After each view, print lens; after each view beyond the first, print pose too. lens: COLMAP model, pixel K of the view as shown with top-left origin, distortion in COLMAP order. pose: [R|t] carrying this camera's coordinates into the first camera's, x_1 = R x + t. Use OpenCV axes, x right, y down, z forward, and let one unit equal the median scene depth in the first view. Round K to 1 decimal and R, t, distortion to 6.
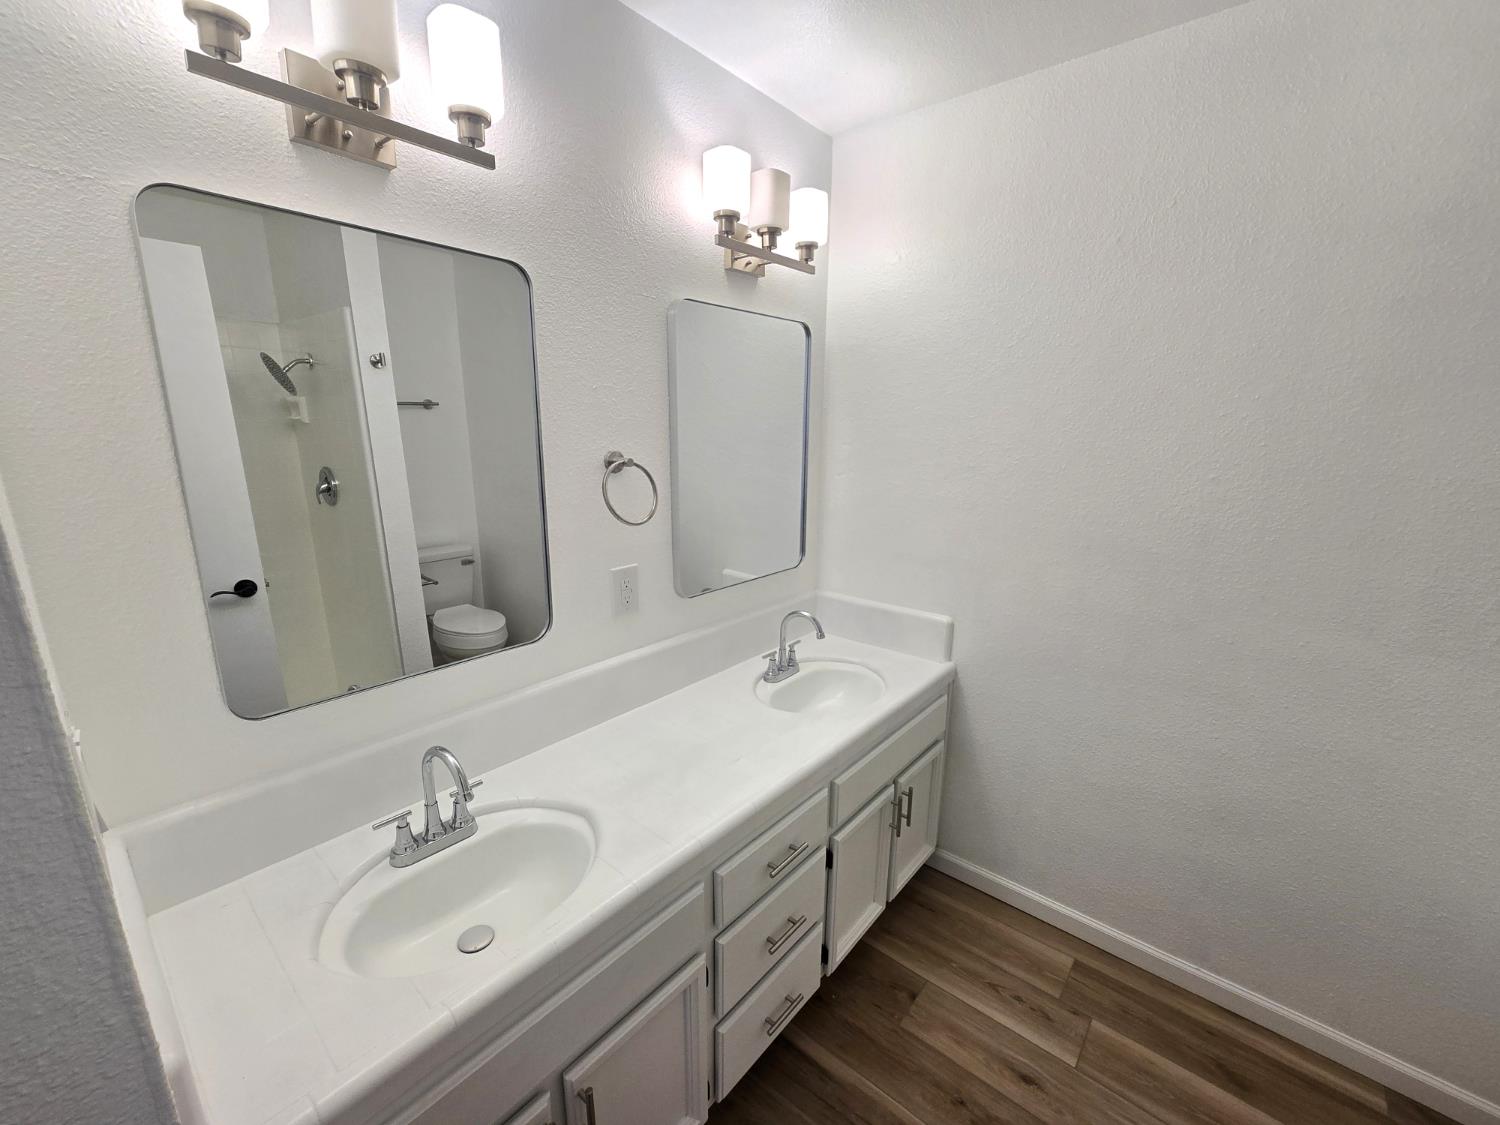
lens RADIAL K [[615.5, 0, 752.2], [0, 615.5, 569.3], [0, 0, 1]] dist [-0.000912, 0.000176]
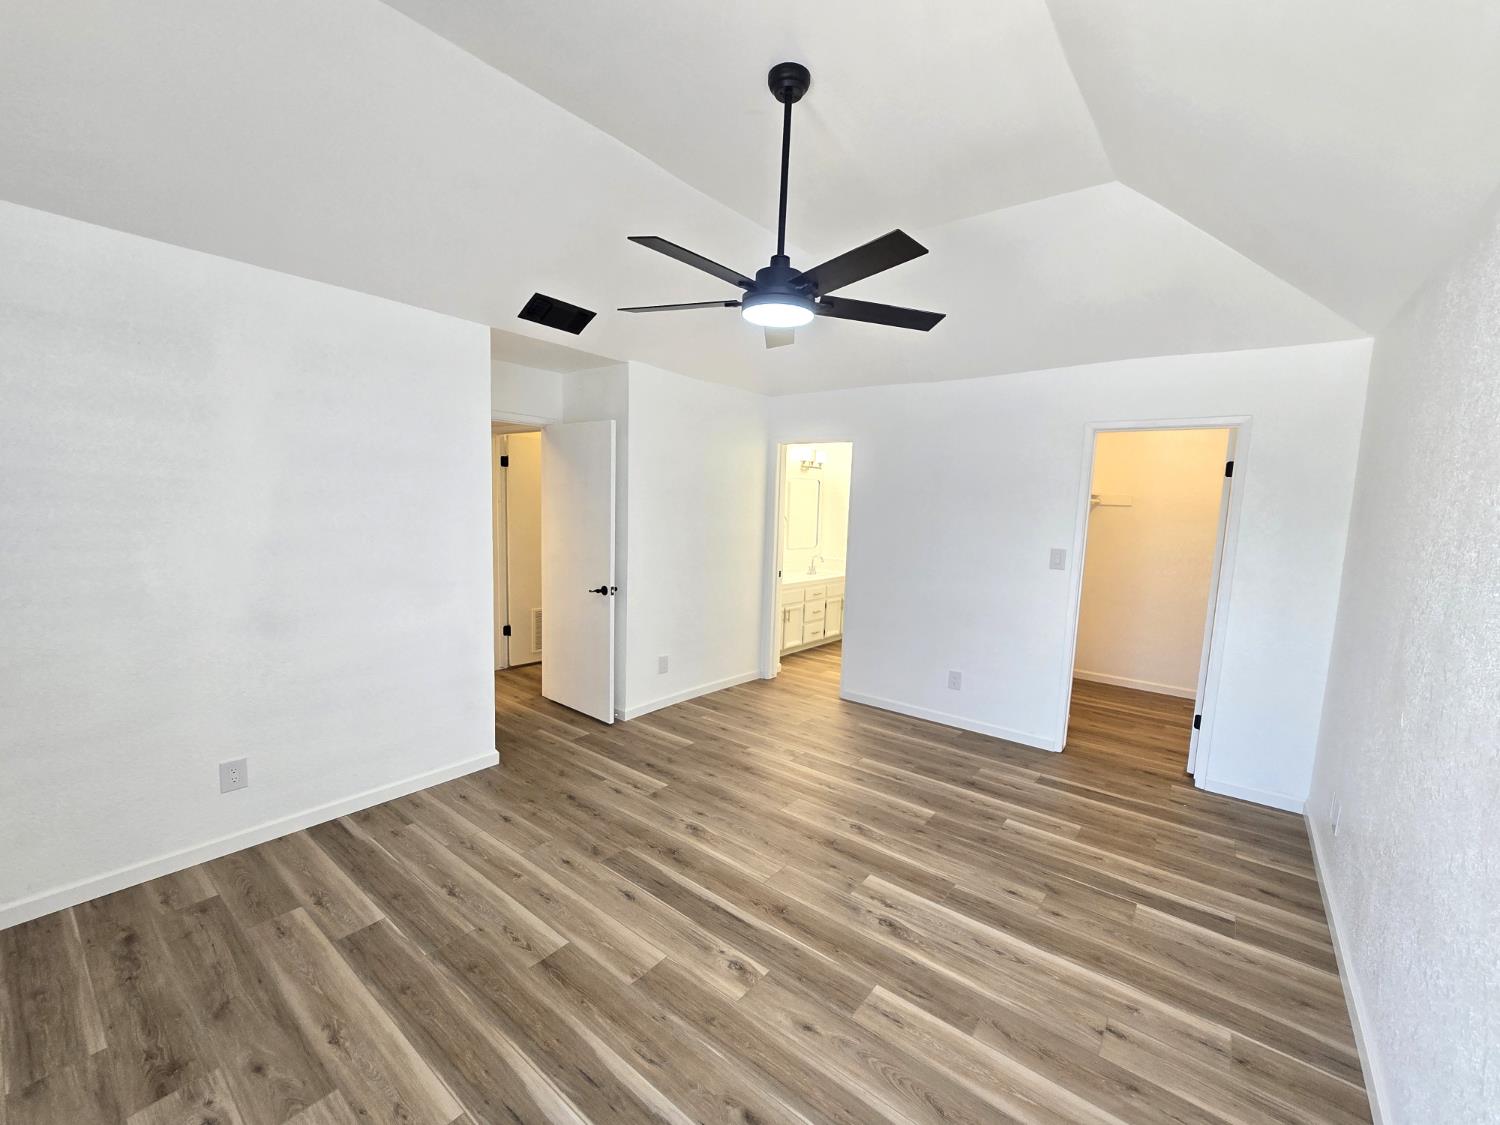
lens RADIAL K [[615.5, 0, 752.2], [0, 615.5, 569.3], [0, 0, 1]] dist [-0.000912, 0.000176]
pose [[0.999124, 0.022606, 0.035209, -0.545271], [-0.017842, 0.991329, -0.130185, 0.787646], [-0.037847, 0.129443, 0.990864, -3.277561]]
